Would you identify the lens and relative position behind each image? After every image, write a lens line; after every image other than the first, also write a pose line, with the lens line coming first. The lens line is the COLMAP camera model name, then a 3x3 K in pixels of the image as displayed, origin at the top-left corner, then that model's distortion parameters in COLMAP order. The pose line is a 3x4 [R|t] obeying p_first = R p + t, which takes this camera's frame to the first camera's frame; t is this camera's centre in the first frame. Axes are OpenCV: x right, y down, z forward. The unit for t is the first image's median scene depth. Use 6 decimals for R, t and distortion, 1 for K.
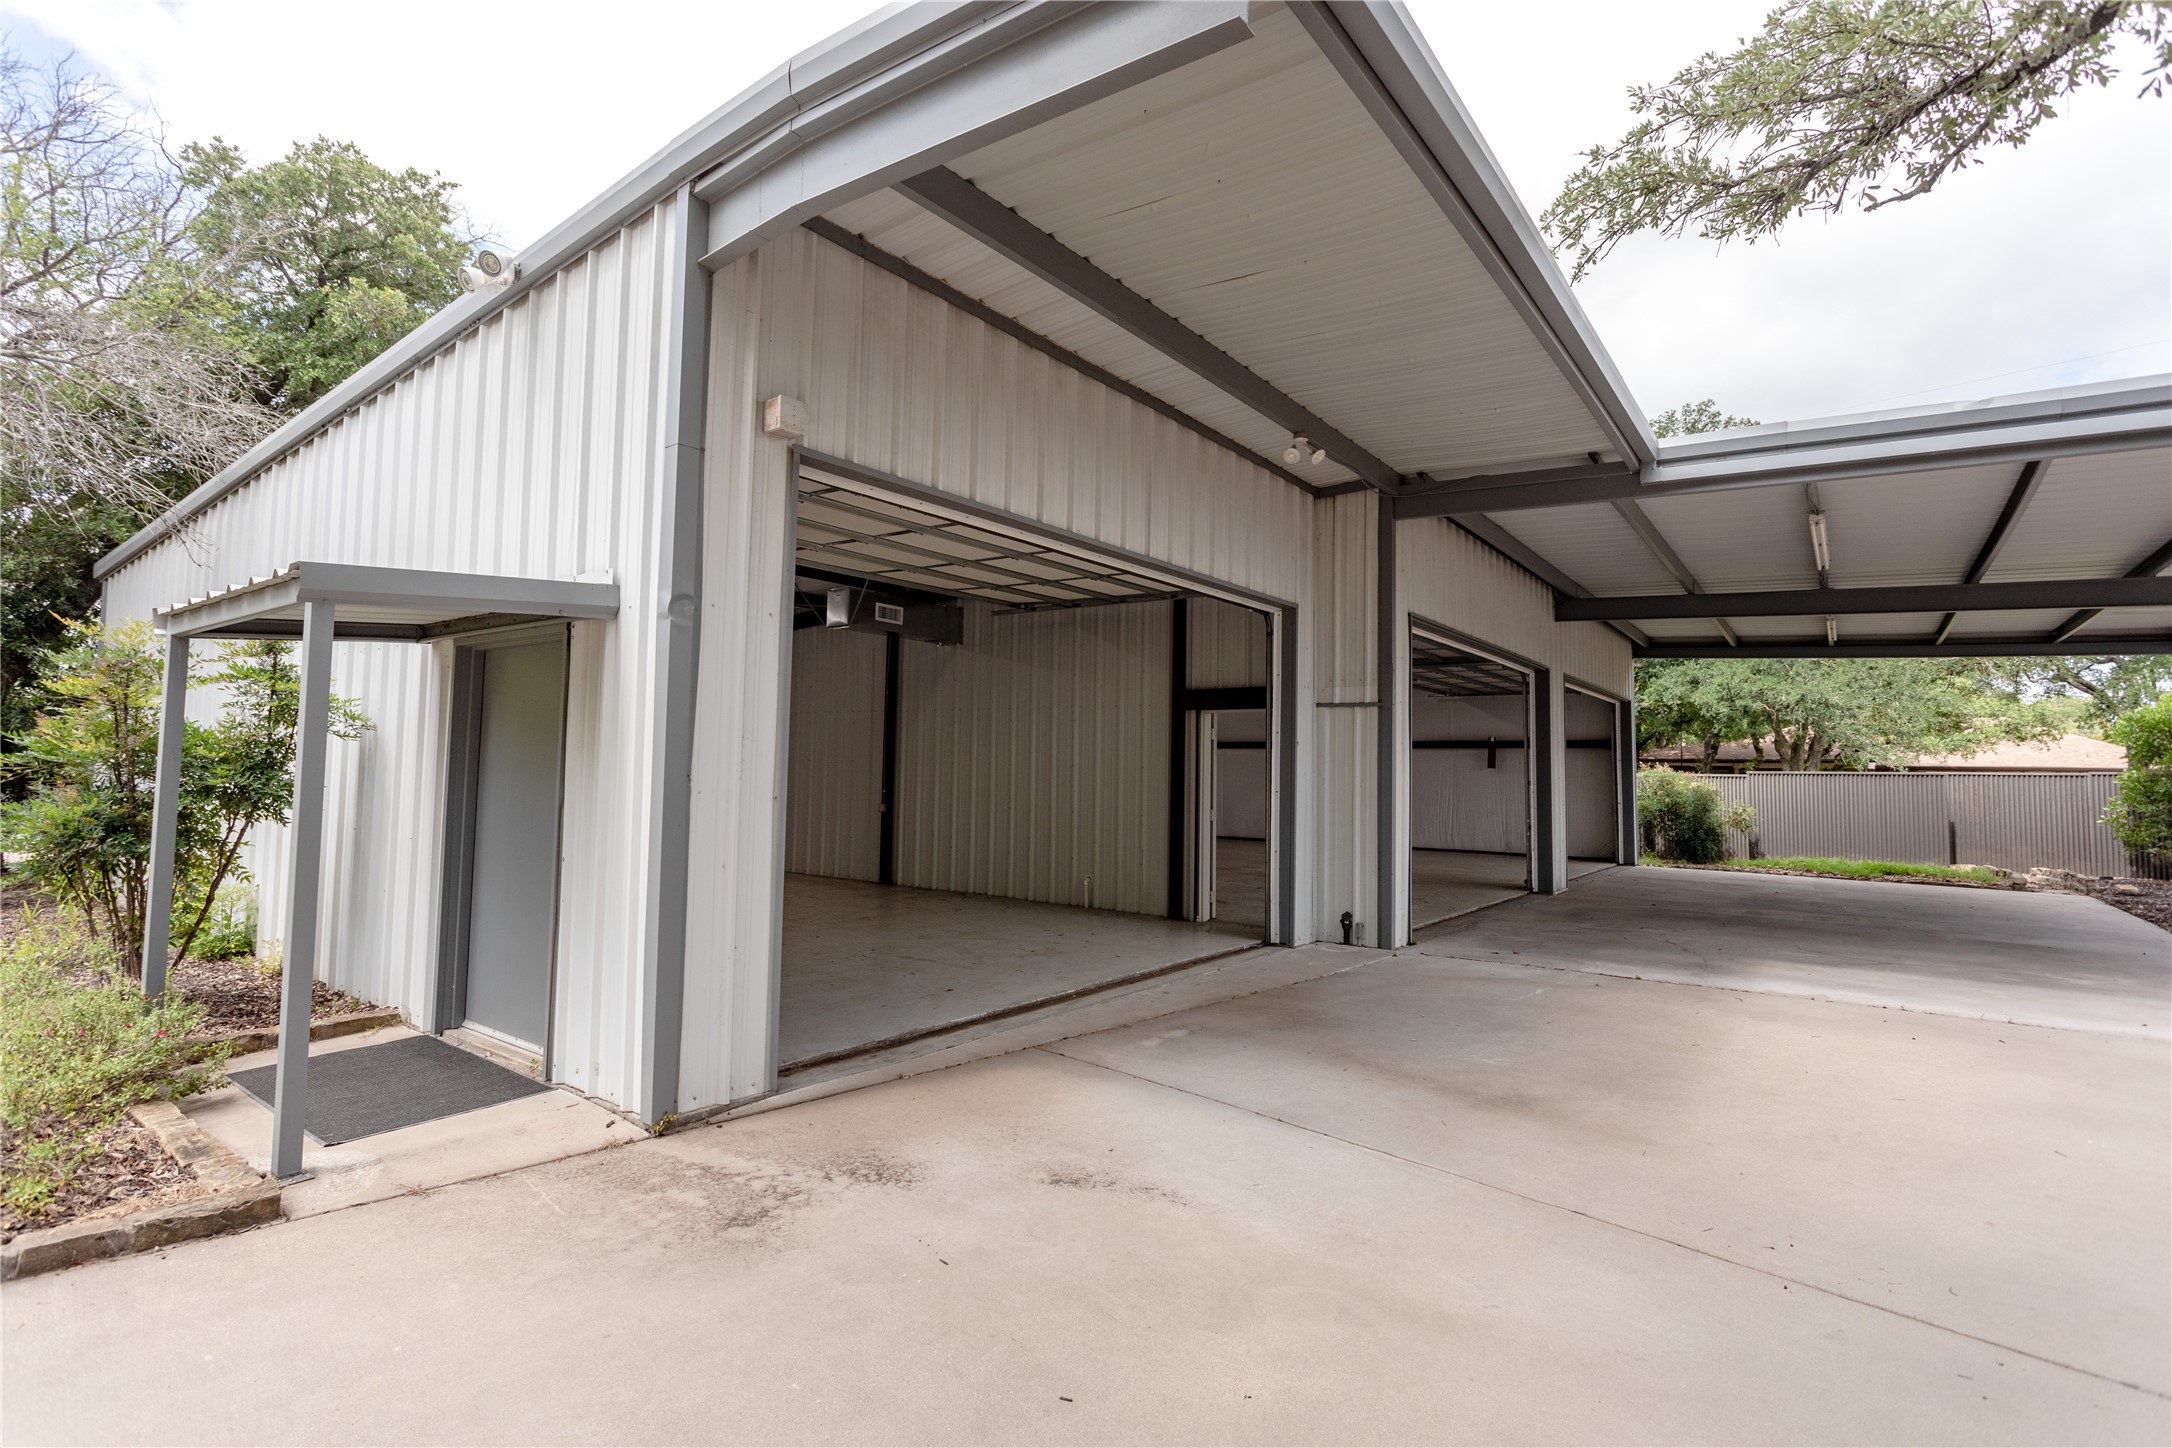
lens RADIAL K [[997.1, 0, 1084.1], [0, 997.1, 722.1], [0, 0, 1]] dist [0.003222, 0.000129]
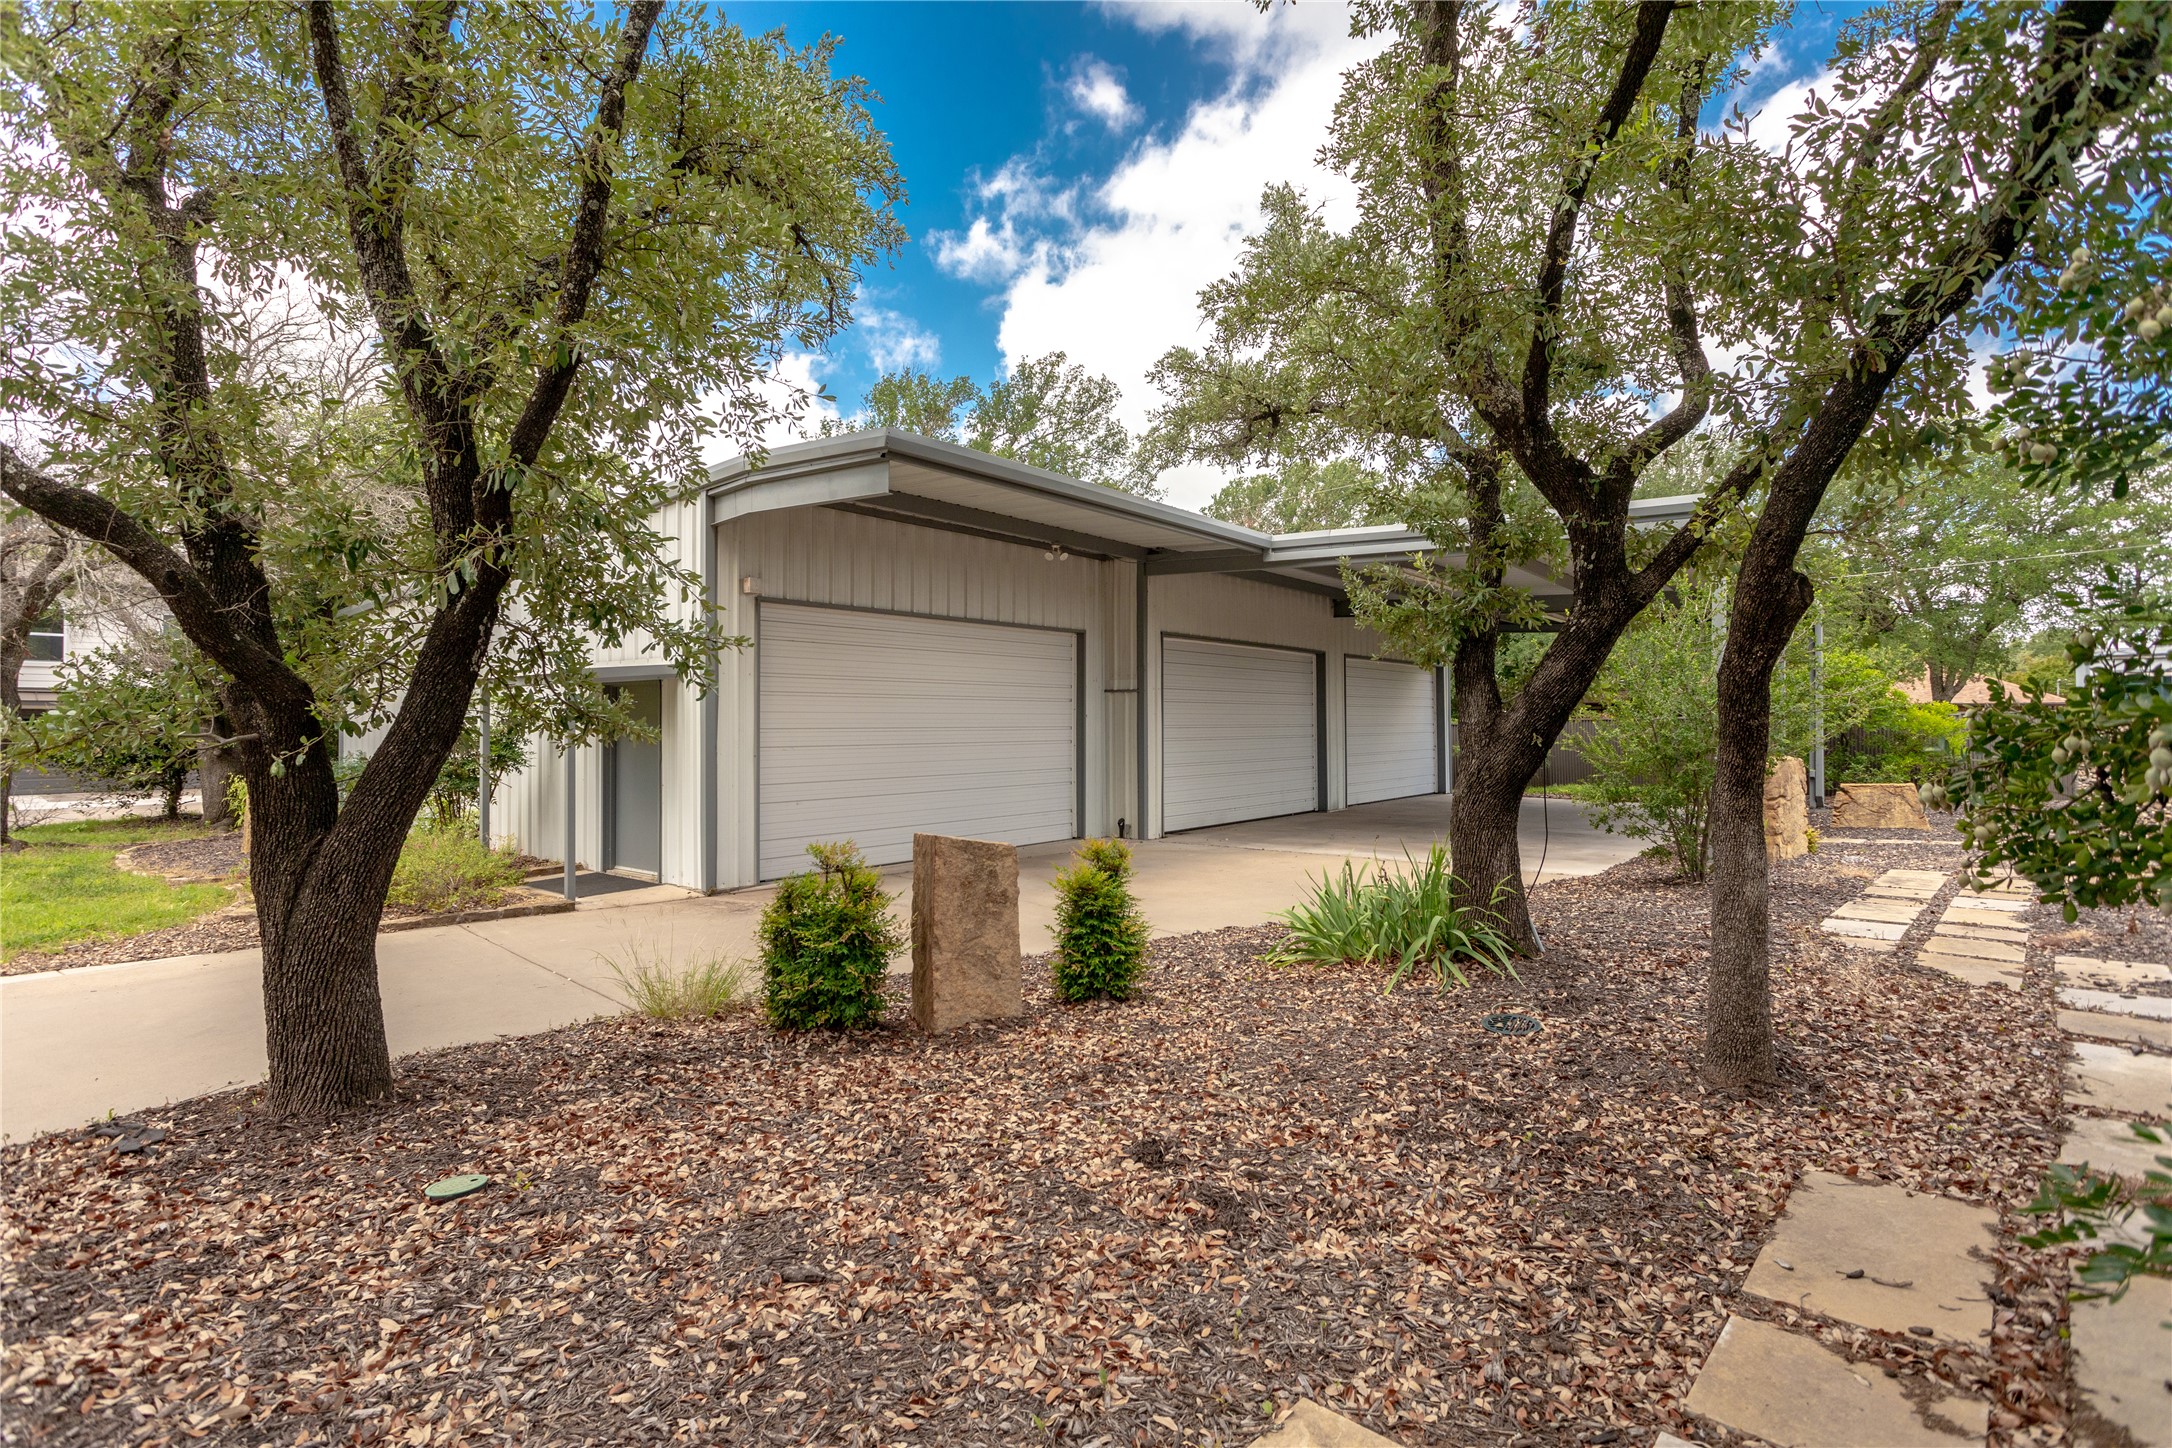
lens RADIAL K [[997.1, 0, 1087.7], [0, 997.1, 719.5], [0, 0, 1]] dist [0.003222, 0.000129]
pose [[0.999095, -0.020306, -0.037362, 0.447607], [0.022085, 0.998611, 0.047839, -0.083044], [0.036339, -0.048621, 0.998156, -1.030525]]
